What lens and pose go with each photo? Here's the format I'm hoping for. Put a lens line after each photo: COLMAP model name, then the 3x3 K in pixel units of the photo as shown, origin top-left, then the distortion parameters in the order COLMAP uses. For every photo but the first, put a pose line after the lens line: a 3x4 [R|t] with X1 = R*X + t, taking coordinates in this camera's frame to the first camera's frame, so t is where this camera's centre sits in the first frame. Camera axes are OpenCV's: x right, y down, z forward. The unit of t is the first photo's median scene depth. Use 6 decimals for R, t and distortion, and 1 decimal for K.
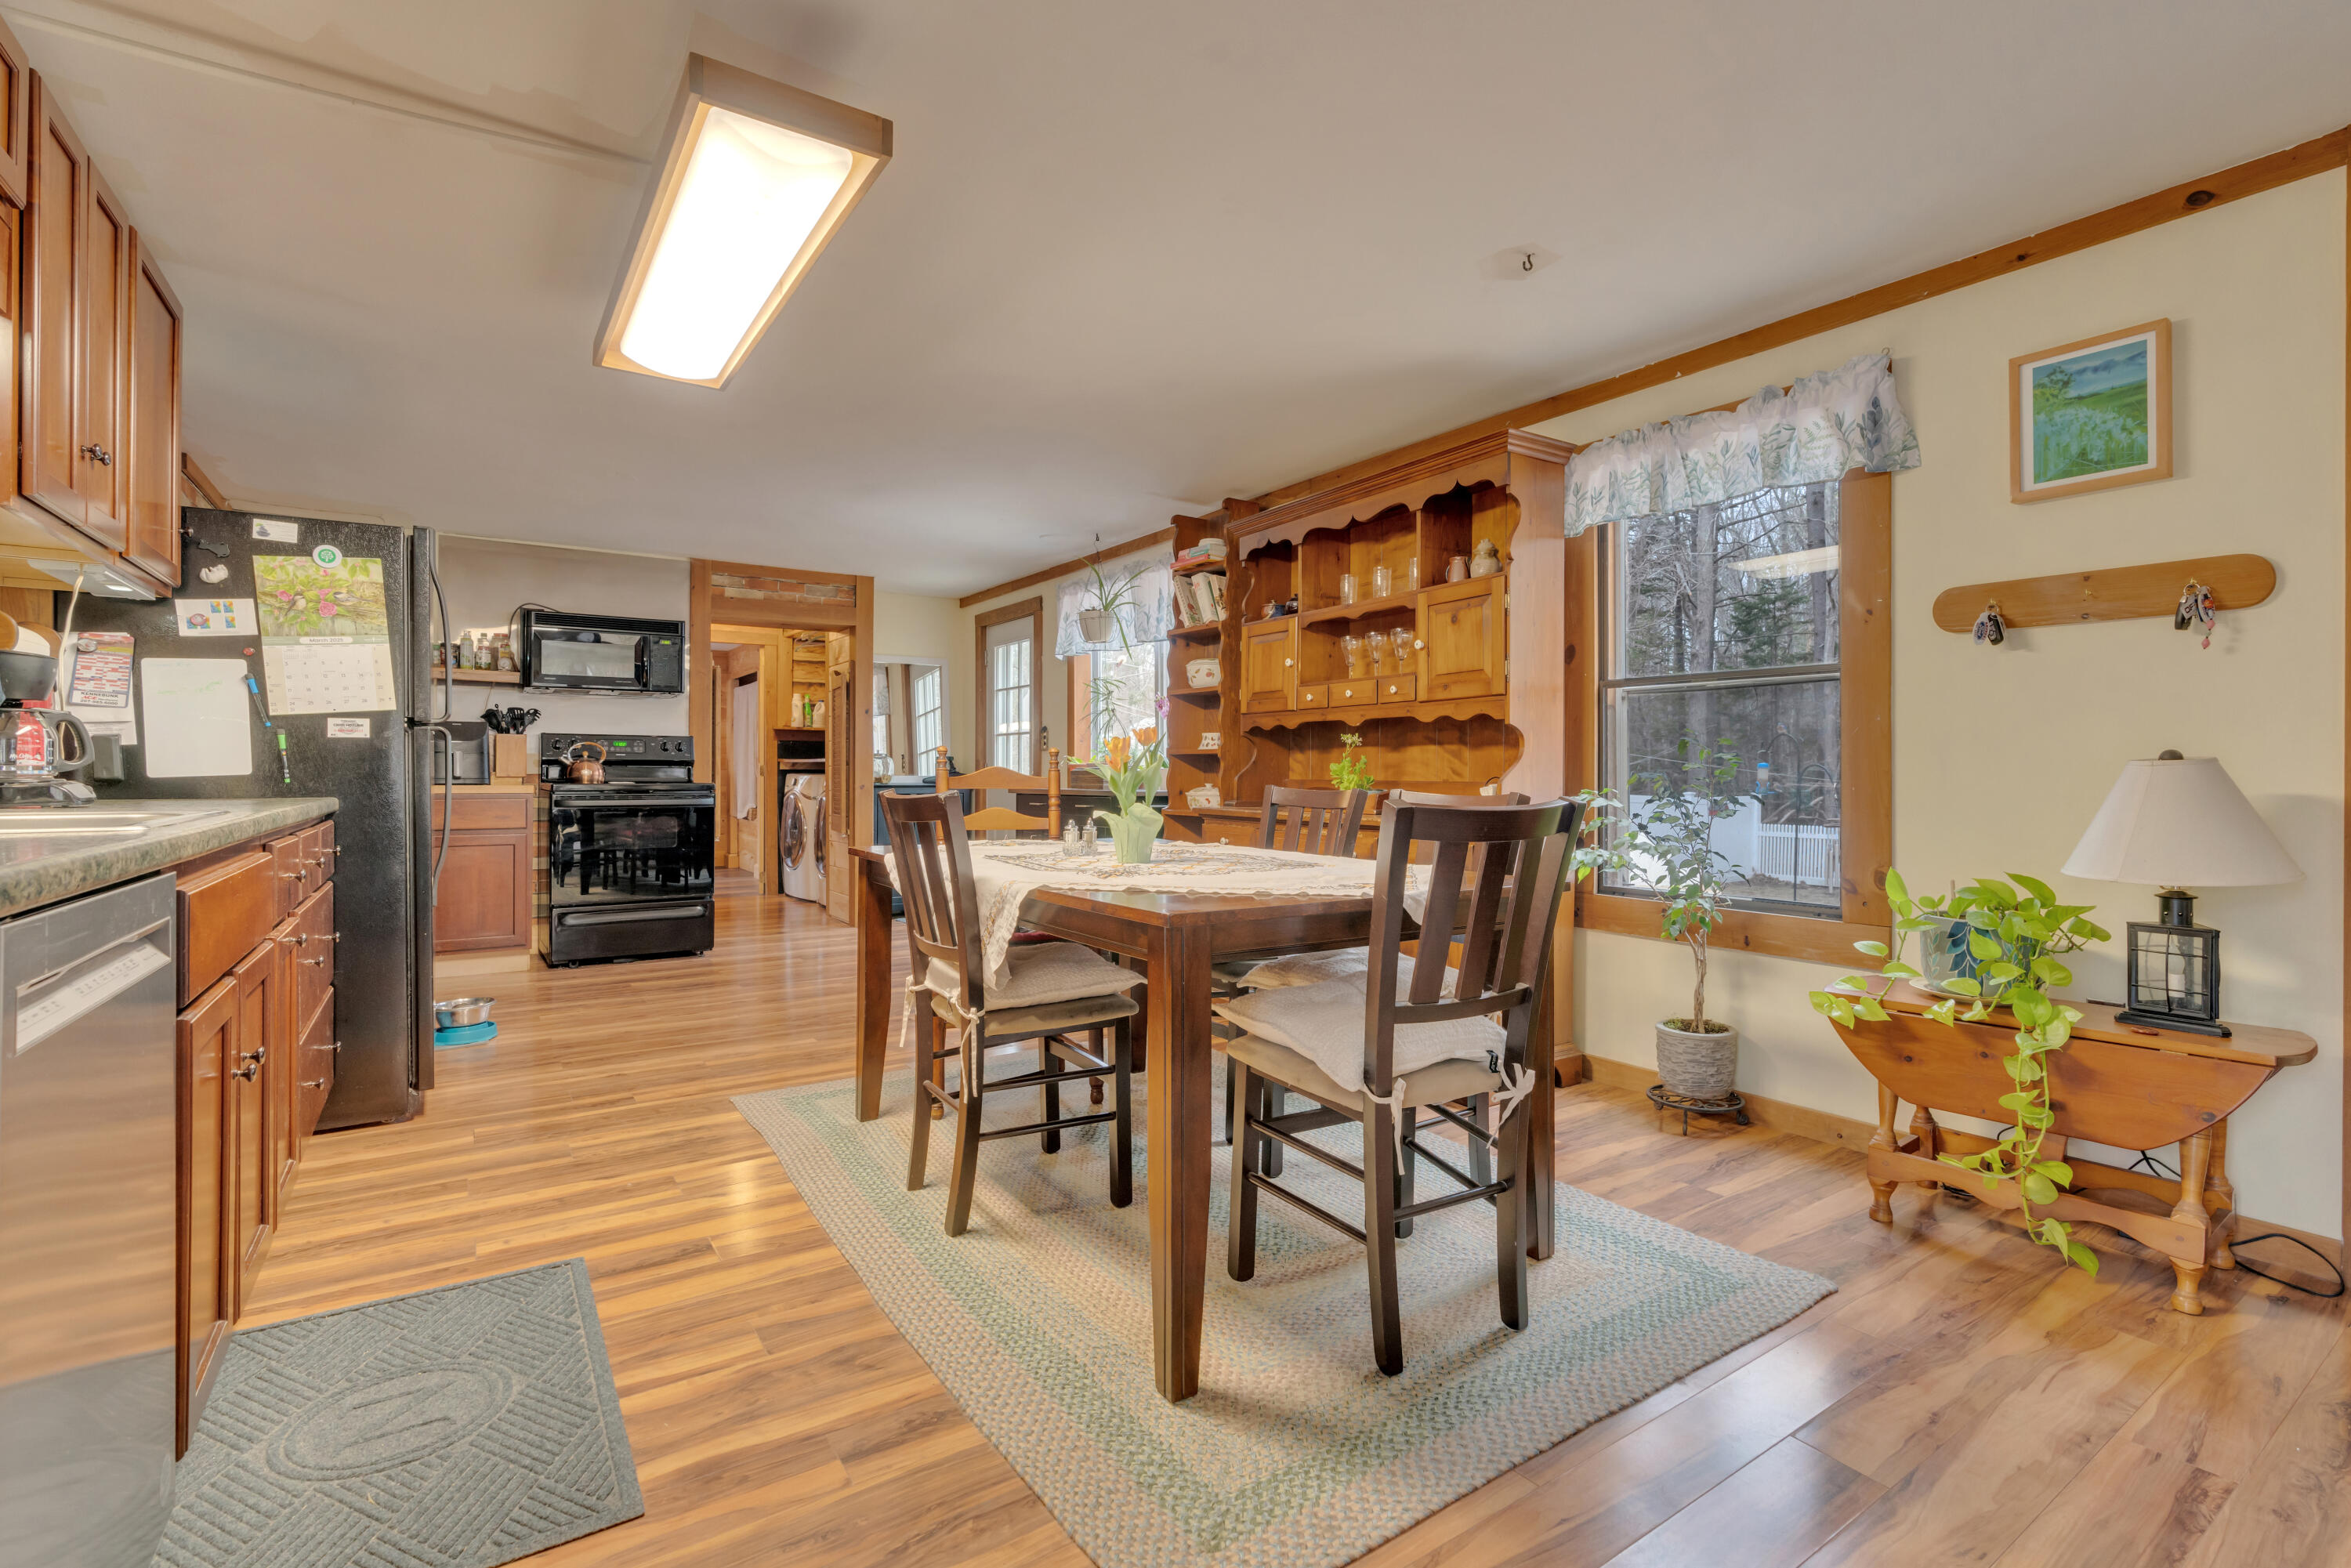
lens RADIAL K [[1066.4, 0, 1177.0], [0, 1066.4, 774.7], [0, 0, 1]] dist [-0.004590, -0.000770]
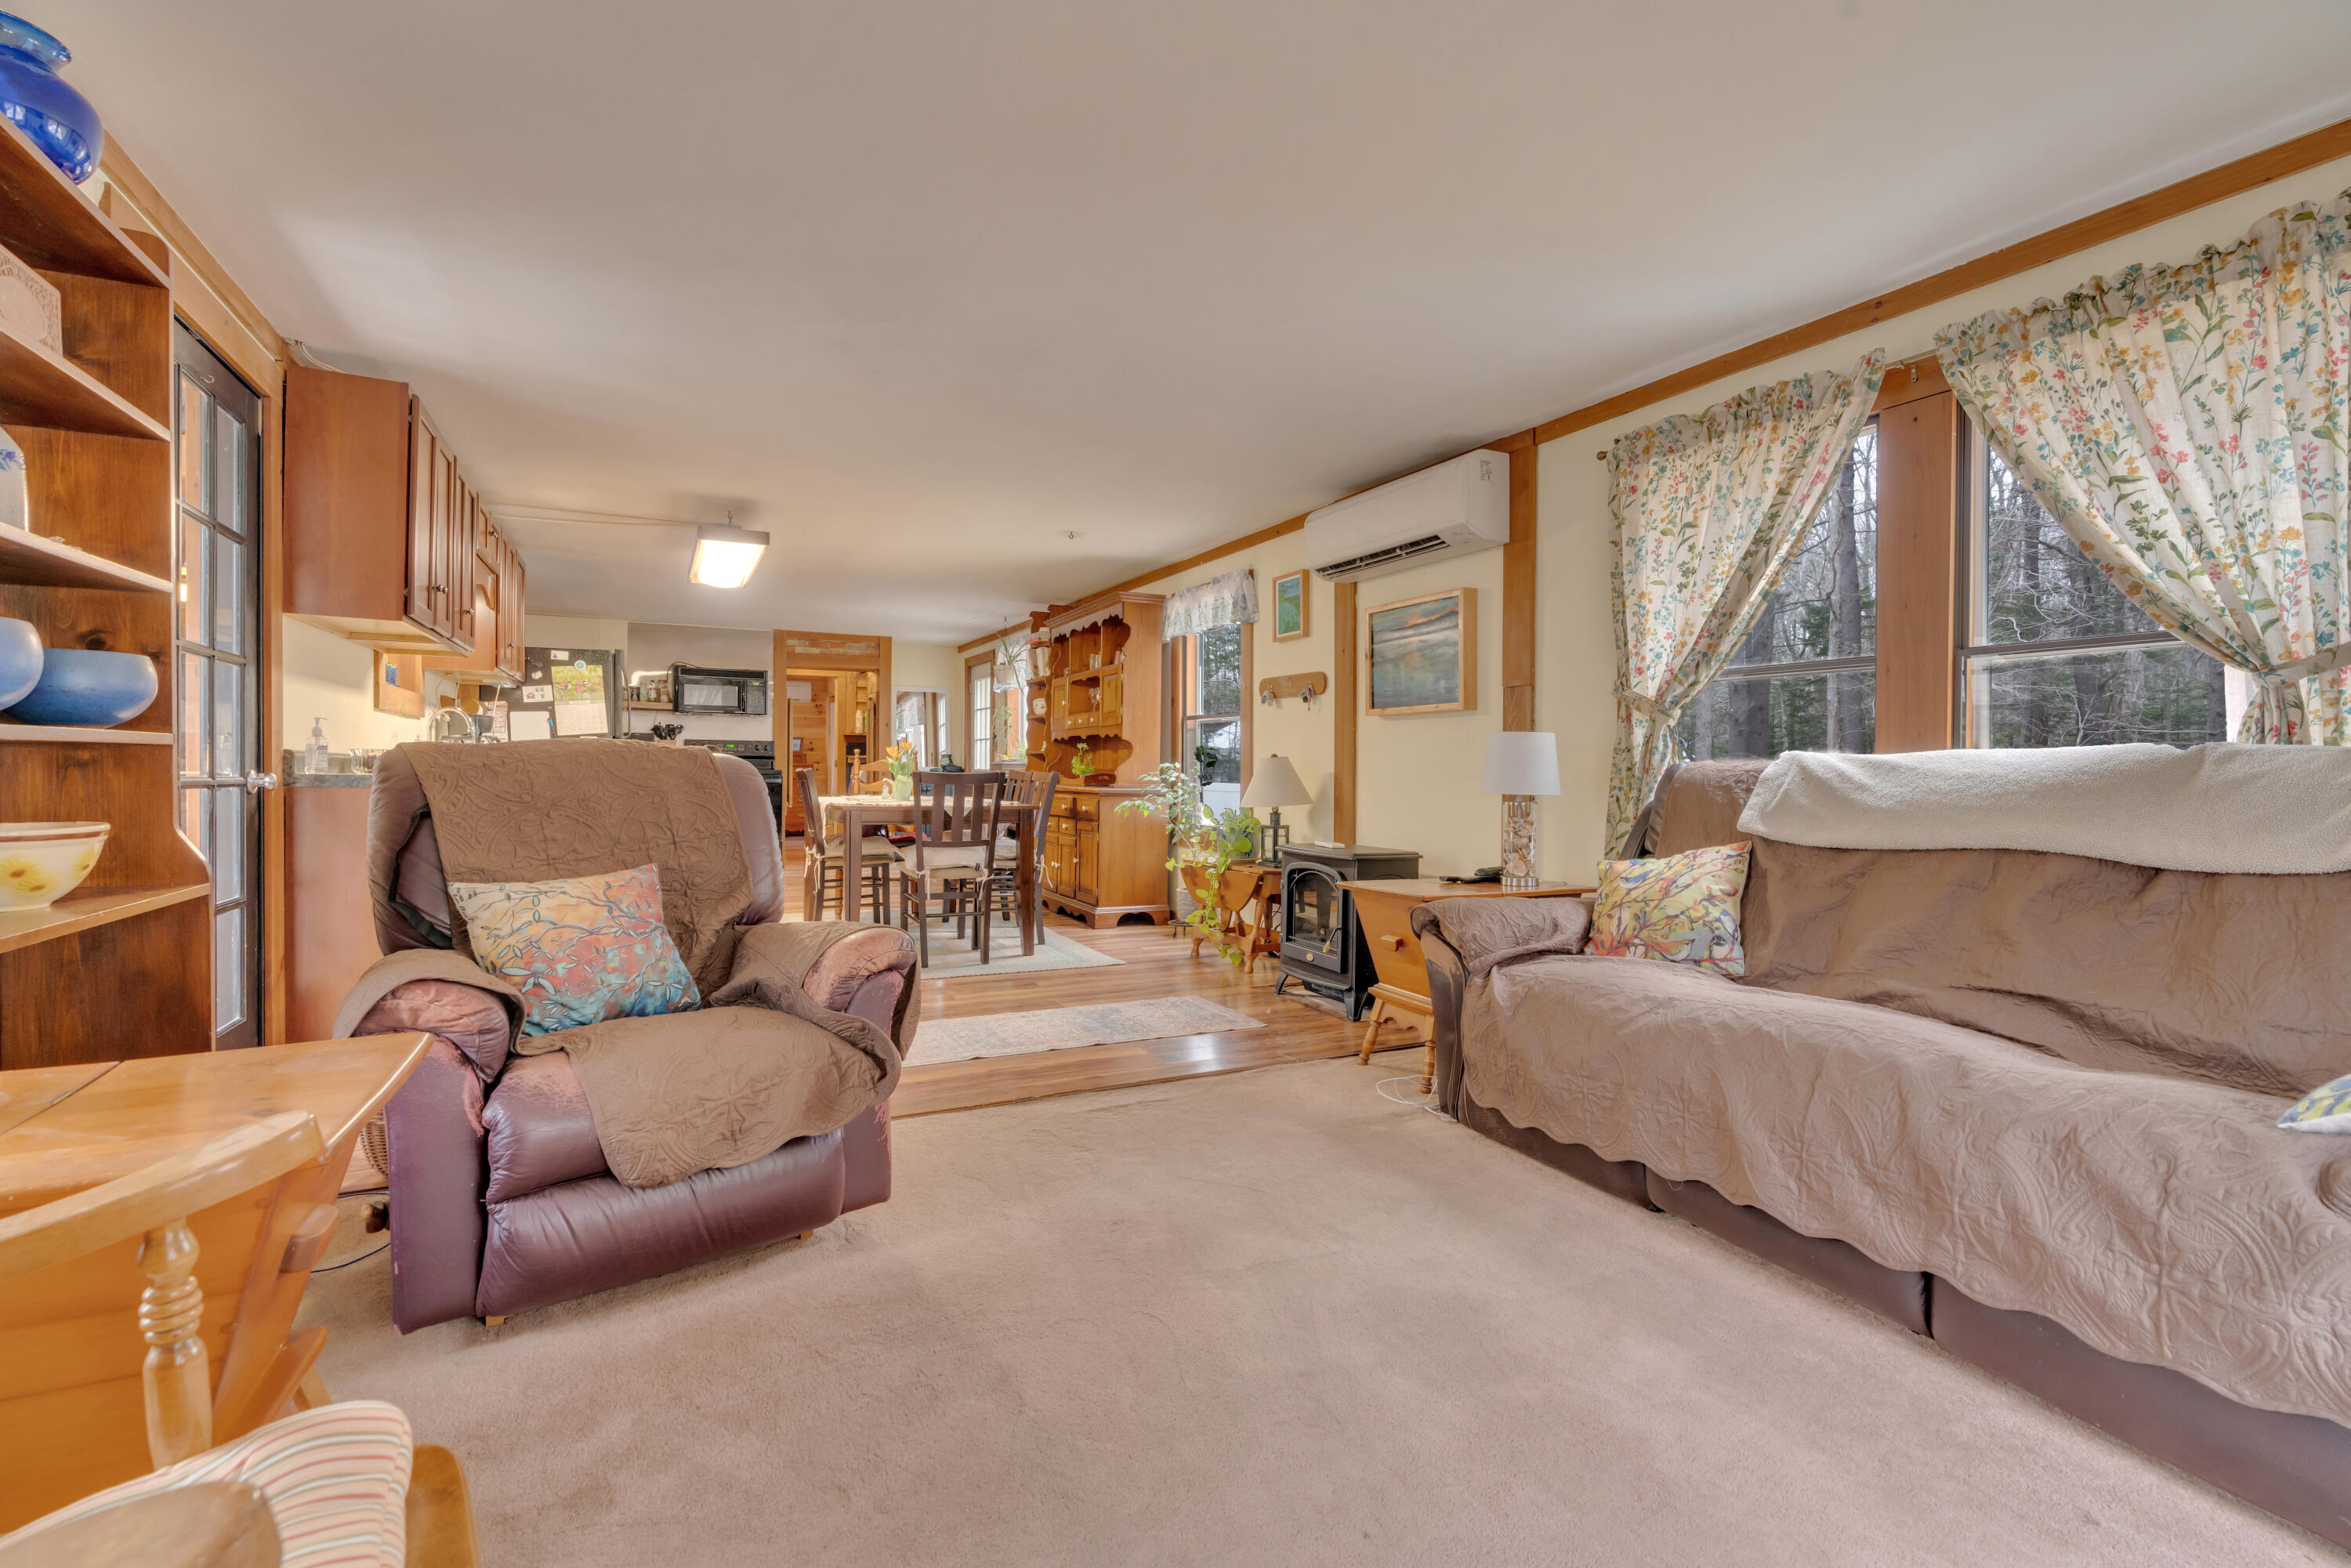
lens RADIAL K [[1066.4, 0, 1174.9], [0, 1066.4, 779.4], [0, 0, 1]] dist [-0.004590, -0.000770]
pose [[0.990971, 0.006840, -0.133904, 0.471142], [-0.006237, 0.999968, 0.004920, 0.011892], [0.133934, -0.004040, 0.990982, -0.667469]]
